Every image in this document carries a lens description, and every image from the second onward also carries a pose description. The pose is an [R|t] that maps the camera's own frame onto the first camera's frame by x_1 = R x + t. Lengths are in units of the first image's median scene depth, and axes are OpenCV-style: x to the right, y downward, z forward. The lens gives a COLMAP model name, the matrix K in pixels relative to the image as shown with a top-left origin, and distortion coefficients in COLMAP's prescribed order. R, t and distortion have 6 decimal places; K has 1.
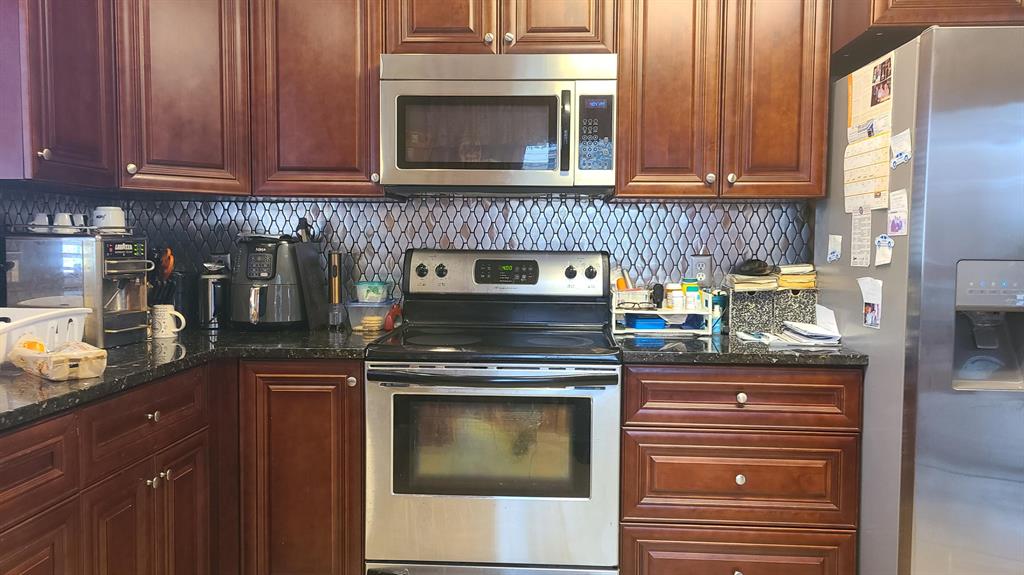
lens RADIAL K [[762.1, 0, 512.0], [0, 762.1, 287.5], [0, 0, 1]] dist [0.046830, -0.012261]
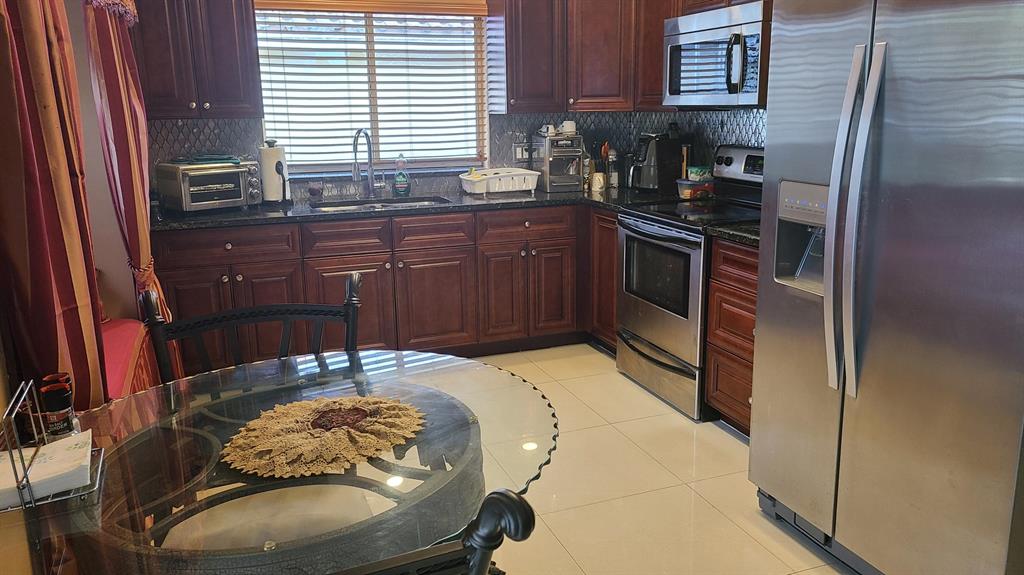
lens RADIAL K [[776.6, 0, 514.9], [0, 776.6, 282.6], [0, 0, 1]] dist [0.043463, -0.005357]
pose [[0.396002, 0.193824, -0.897560, 1.292216], [-0.032143, 0.979796, 0.197401, -0.088052], [0.917687, -0.049321, 0.394231, 0.070885]]
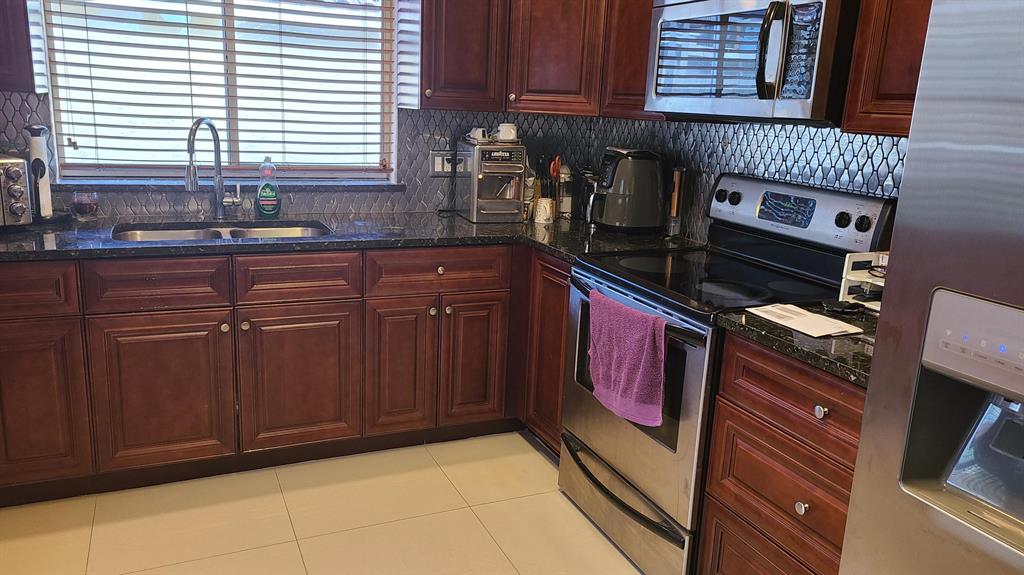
lens RADIAL K [[760.6, 0, 504.5], [0, 760.6, 285.9], [0, 0, 1]] dist [0.046949, -0.007490]
pose [[0.441295, 0.224022, -0.868949, 0.765223], [-0.089004, 0.974490, 0.206030, -0.103863], [0.892937, -0.013581, 0.449976, 0.360659]]
